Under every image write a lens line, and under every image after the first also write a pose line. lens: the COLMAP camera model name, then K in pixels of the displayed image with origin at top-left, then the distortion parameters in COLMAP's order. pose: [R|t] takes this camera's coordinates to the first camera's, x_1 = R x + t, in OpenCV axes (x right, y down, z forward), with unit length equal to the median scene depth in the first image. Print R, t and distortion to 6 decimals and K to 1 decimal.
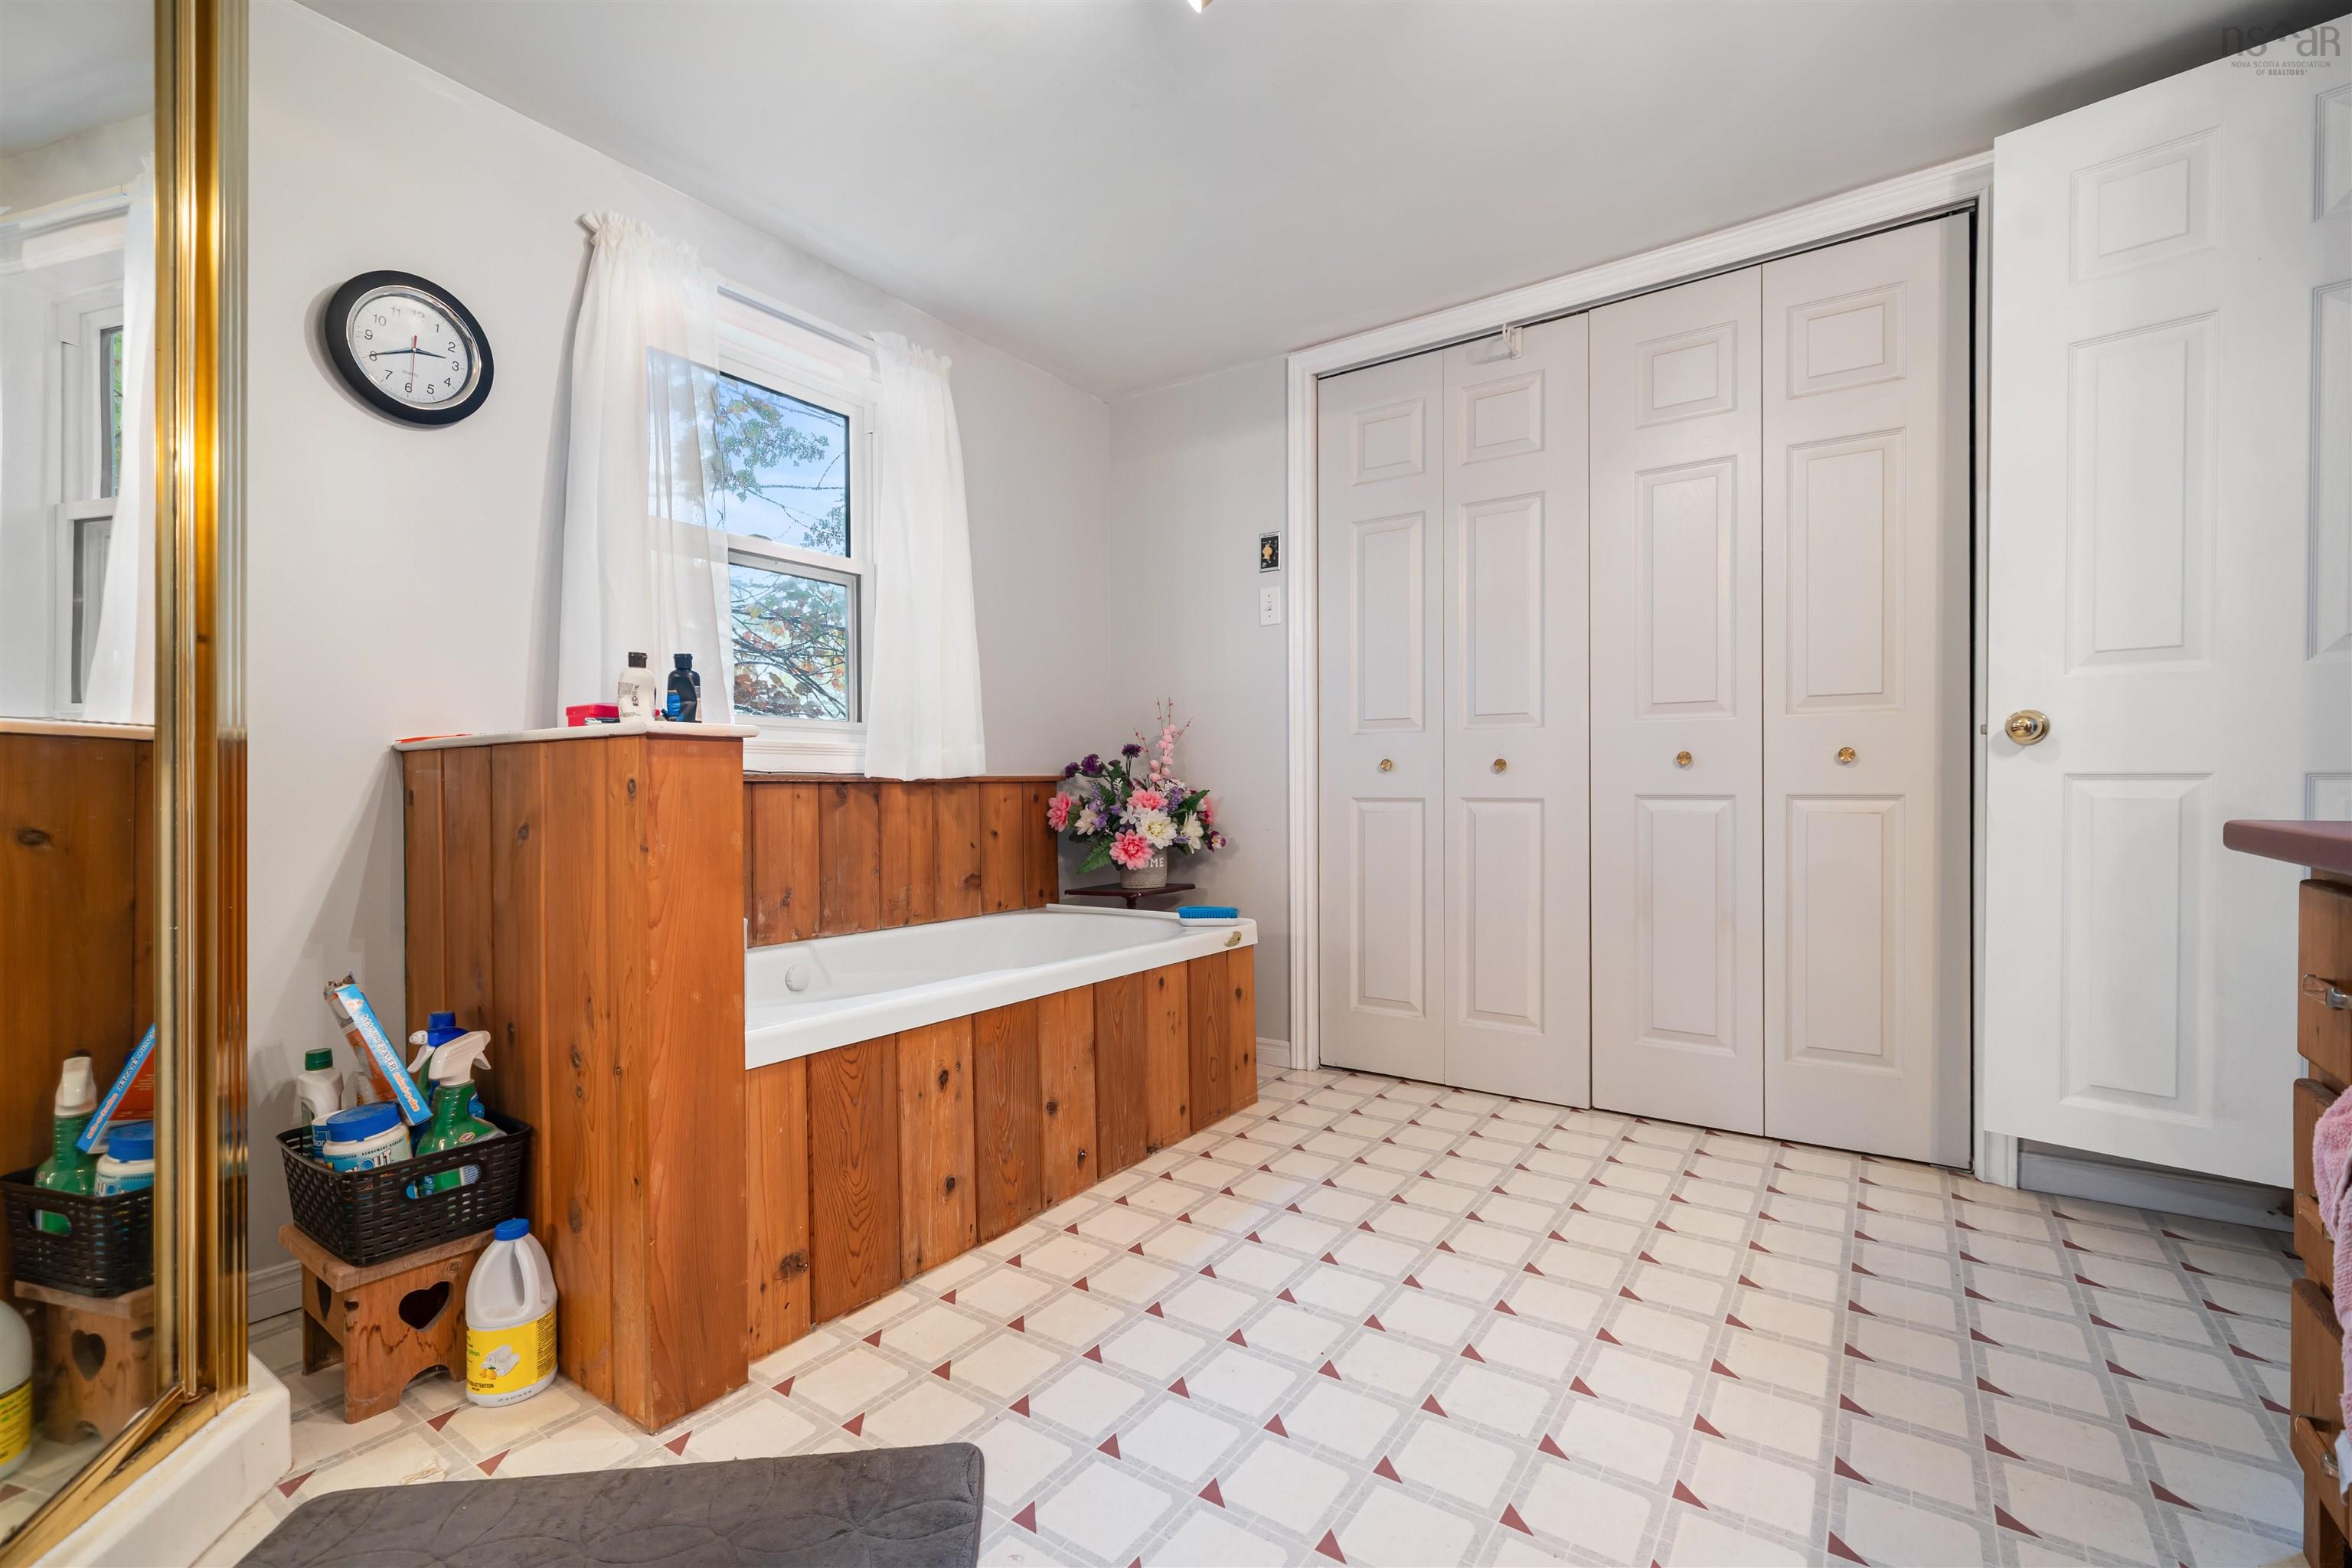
lens RADIAL K [[993.2, 0, 1180.7], [0, 993.2, 784.7], [0, 0, 1]] dist [-0.000772, -0.000374]
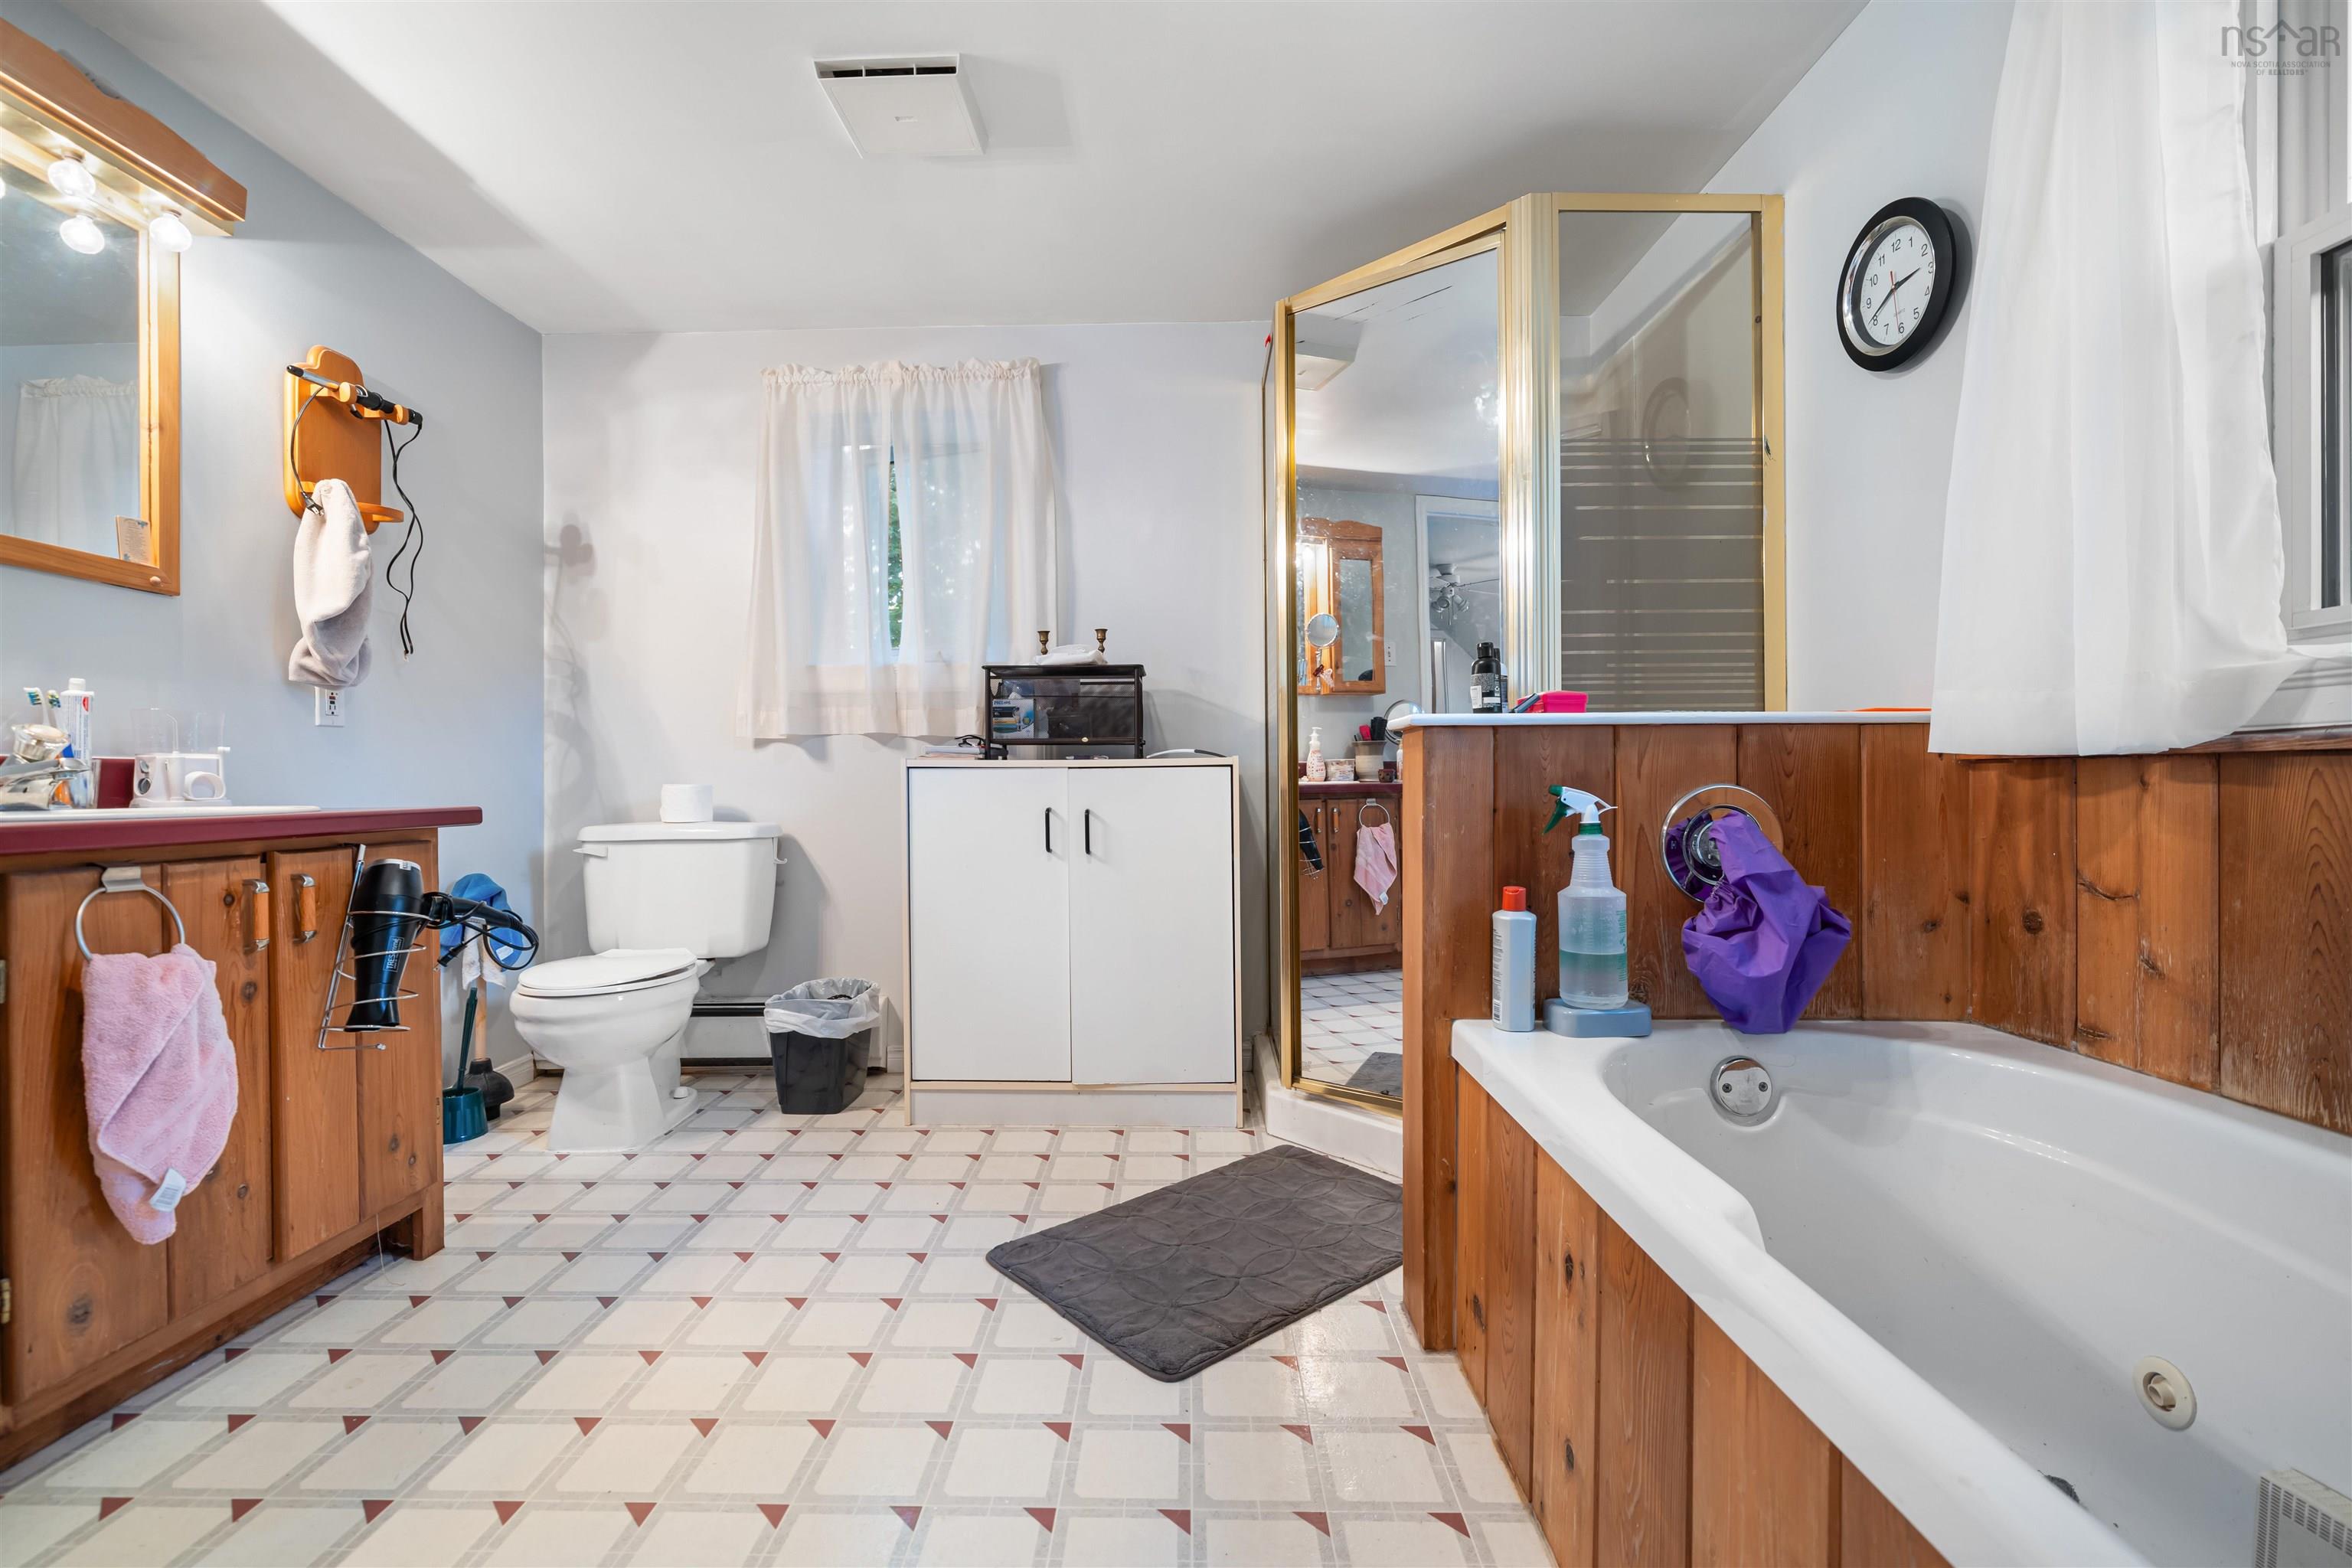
lens RADIAL K [[993.2, 0, 1174.2], [0, 993.2, 783.4], [0, 0, 1]] dist [-0.000772, -0.000374]
pose [[-0.821714, 0.014847, -0.569707, 0.371389], [0.010367, 0.999885, 0.011104, -0.002453], [0.569806, 0.003218, -0.821773, 1.749120]]
